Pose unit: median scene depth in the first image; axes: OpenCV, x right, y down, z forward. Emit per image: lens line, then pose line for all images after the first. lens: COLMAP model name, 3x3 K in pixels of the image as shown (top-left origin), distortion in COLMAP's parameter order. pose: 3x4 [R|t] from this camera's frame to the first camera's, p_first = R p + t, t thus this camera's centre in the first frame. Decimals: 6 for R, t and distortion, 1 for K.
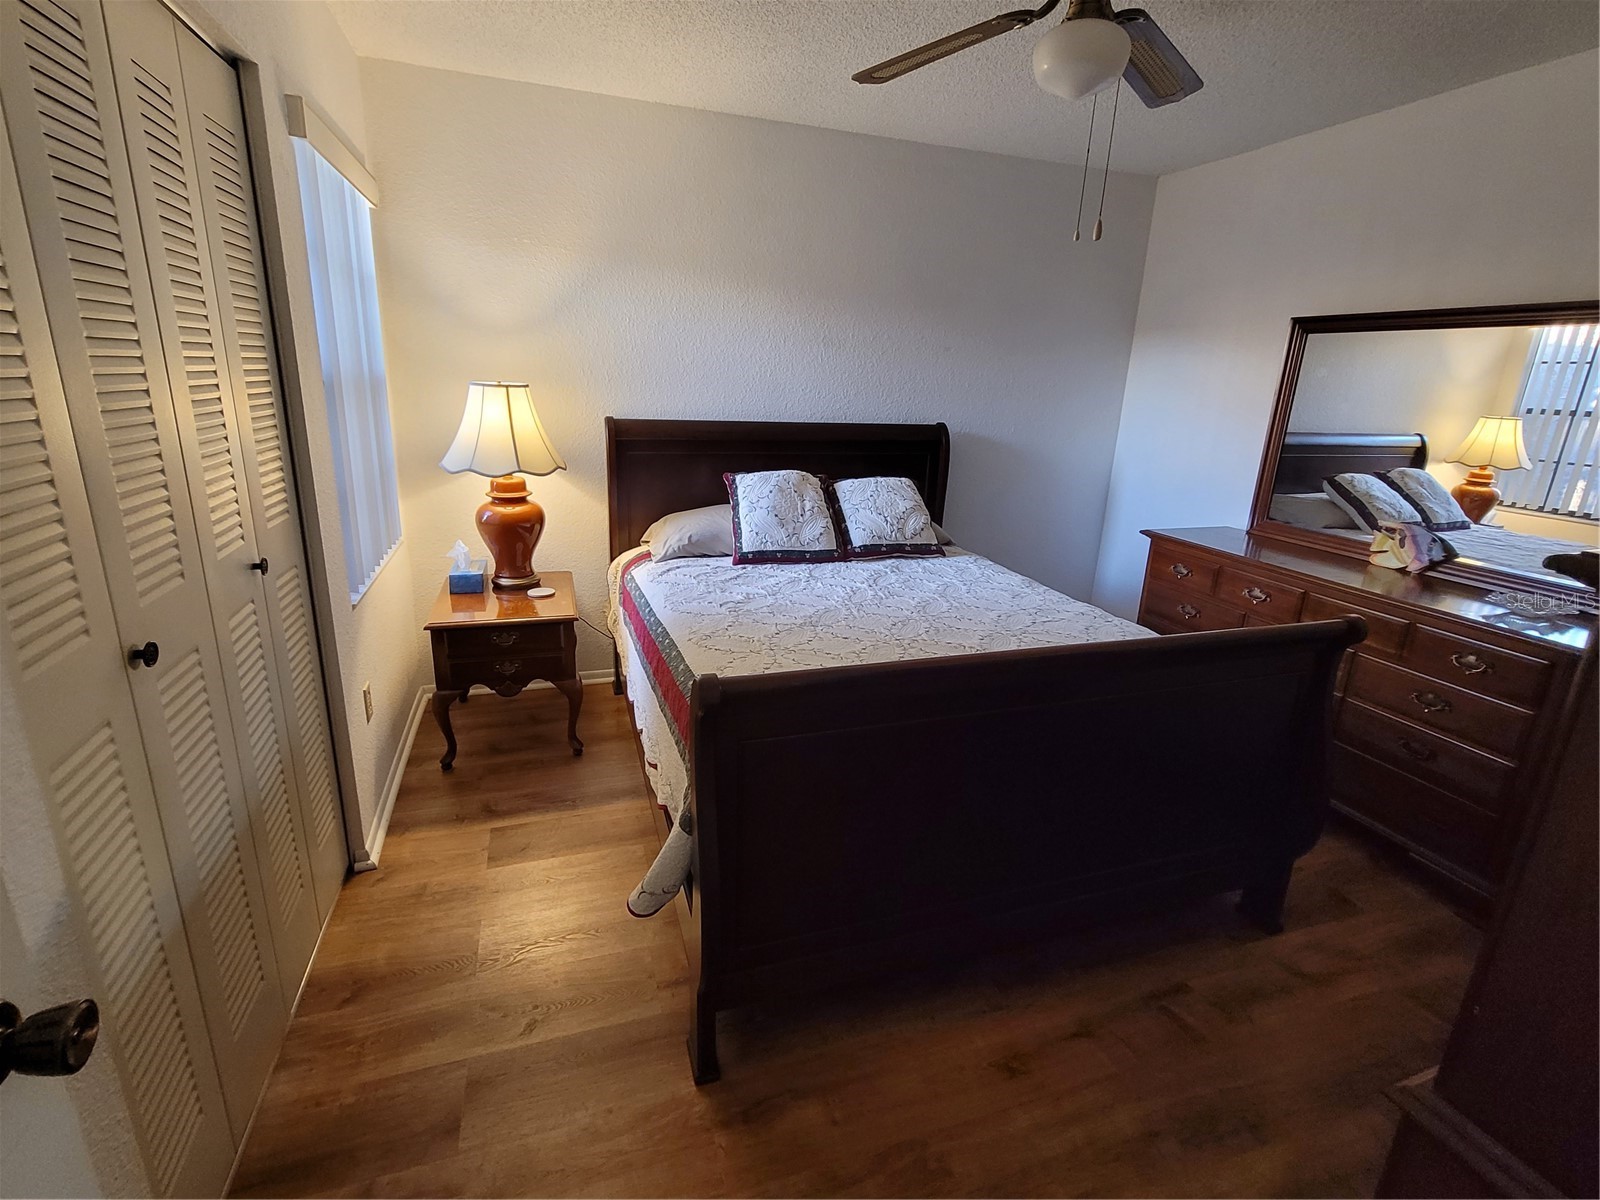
lens RADIAL K [[761.9, 0, 805.0], [0, 761.9, 596.1], [0, 0, 1]] dist [0.005260, 0.001742]
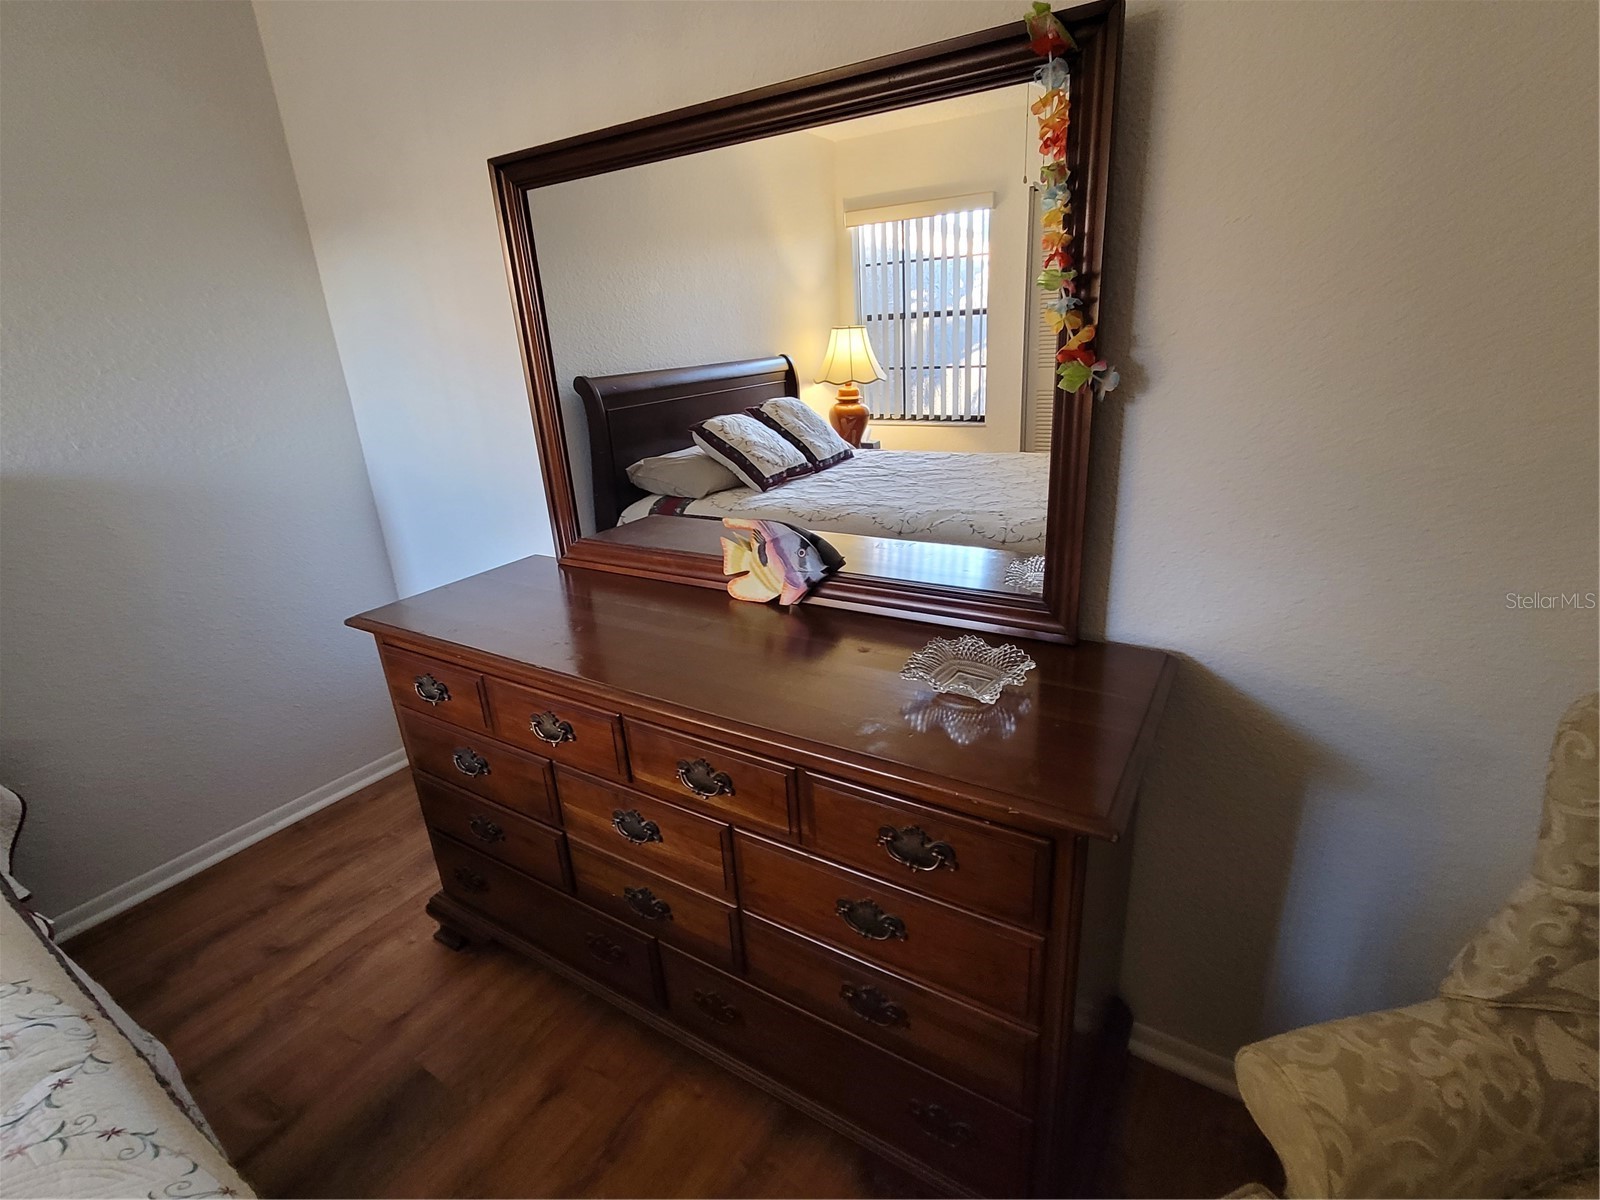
lens RADIAL K [[768.2, 0, 799.8], [0, 768.2, 601.4], [0, 0, 1]] dist [0.001155, 0.000070]
pose [[0.785872, -0.289505, 0.546436, 0.298444], [0.259578, 0.956461, 0.133419, -0.064460], [-0.561271, 0.036993, 0.826805, 0.321124]]
